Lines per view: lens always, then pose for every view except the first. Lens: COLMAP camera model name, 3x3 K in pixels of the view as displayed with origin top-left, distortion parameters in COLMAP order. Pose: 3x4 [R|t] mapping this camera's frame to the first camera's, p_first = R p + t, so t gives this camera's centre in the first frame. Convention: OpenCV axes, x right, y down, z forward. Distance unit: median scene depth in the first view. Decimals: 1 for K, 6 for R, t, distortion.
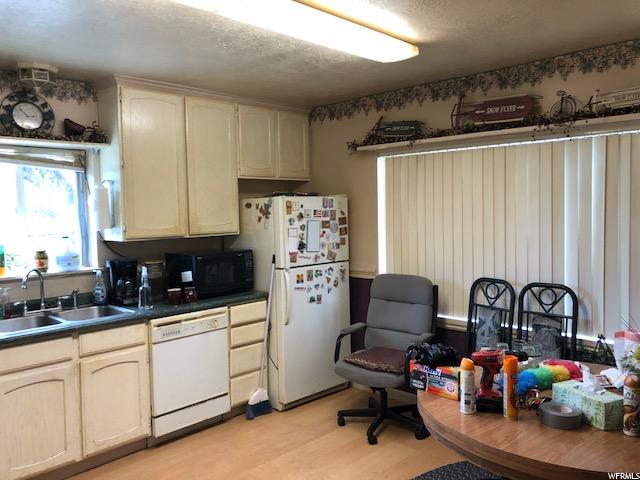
lens RADIAL K [[526.0, 0, 308.6], [0, 526.0, 236.3], [0, 0, 1]] dist [0.059751, -0.062097]
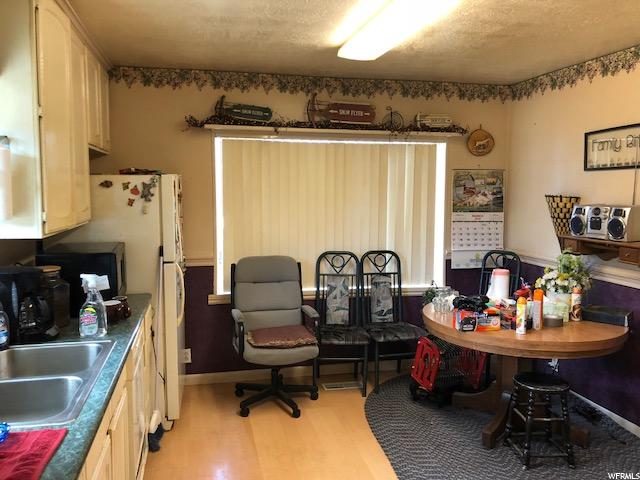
lens RADIAL K [[526.0, 0, 319.8], [0, 526.0, 236.4], [0, 0, 1]] dist [0.059751, -0.062097]
pose [[0.546834, -0.055759, 0.835382, -0.664967], [0.029883, 0.998444, 0.047082, -0.011774], [-0.836708, -0.000782, 0.547649, 0.364637]]
